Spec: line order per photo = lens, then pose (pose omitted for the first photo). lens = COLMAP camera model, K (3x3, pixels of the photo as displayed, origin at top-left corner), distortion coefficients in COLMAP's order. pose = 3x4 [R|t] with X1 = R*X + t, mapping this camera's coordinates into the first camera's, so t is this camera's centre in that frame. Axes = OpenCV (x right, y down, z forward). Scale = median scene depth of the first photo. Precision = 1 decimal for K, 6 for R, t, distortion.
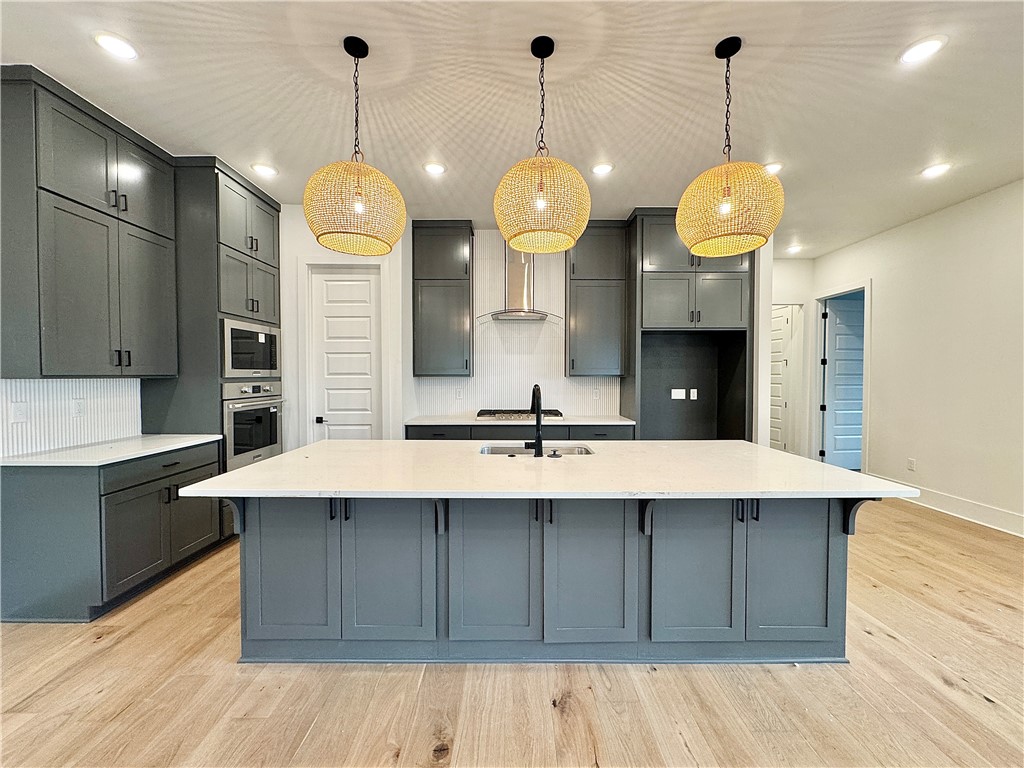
lens RADIAL K [[408.6, 0, 512.0], [0, 408.6, 384.0], [0, 0, 1]] dist [-0.002923, 0.000071]
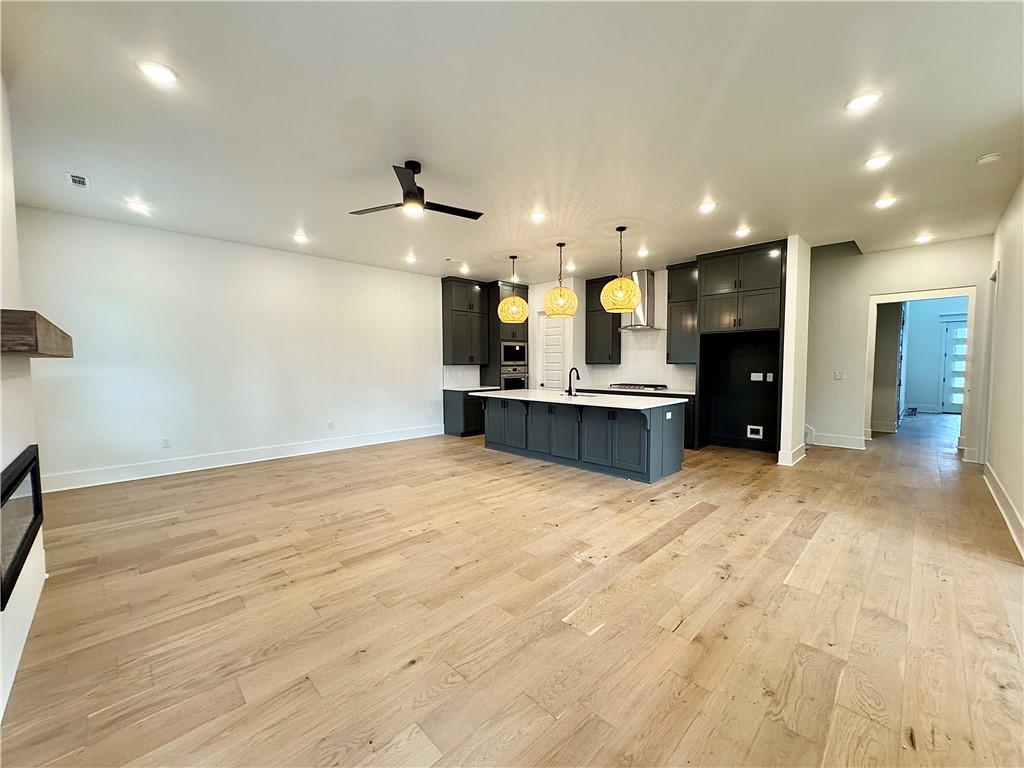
lens RADIAL K [[408.6, 0, 512.0], [0, 408.6, 384.0], [0, 0, 1]] dist [-0.002923, 0.000071]
pose [[0.702053, 0.032992, -0.711360, 1.093275], [-0.010491, 0.999297, 0.035992, 0.010924], [0.712047, -0.017806, 0.701906, -0.707426]]
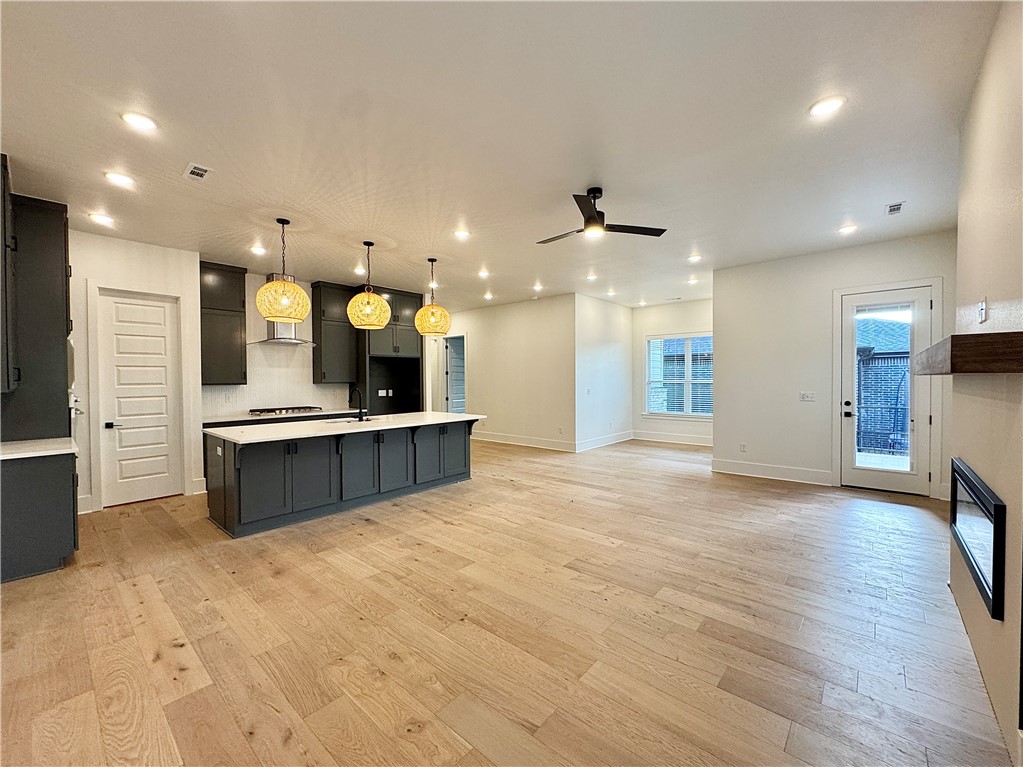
lens RADIAL K [[417.3, 0, 511.5], [0, 417.3, 383.5], [0, 0, 1]] dist [-0.001337, -0.000038]
pose [[0.659548, -0.014497, 0.751523, -0.710468], [0.023023, 0.999735, -0.000921, -0.000934], [-0.751310, 0.017910, 0.659707, -0.700535]]
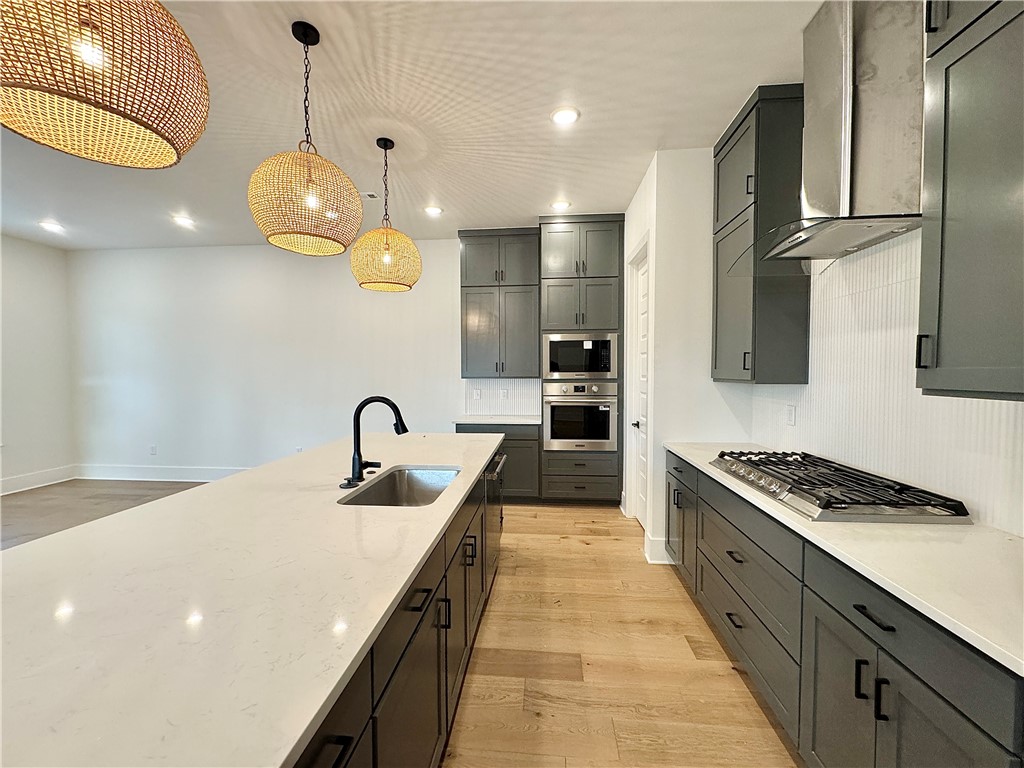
lens RADIAL K [[408.6, 0, 512.0], [0, 408.6, 384.0], [0, 0, 1]] dist [-0.002923, 0.000071]
pose [[-0.087992, 0.032353, -0.995596, 0.586779], [-0.018647, 0.999244, 0.034120, -0.039189], [0.995947, 0.021567, -0.087323, 0.934172]]
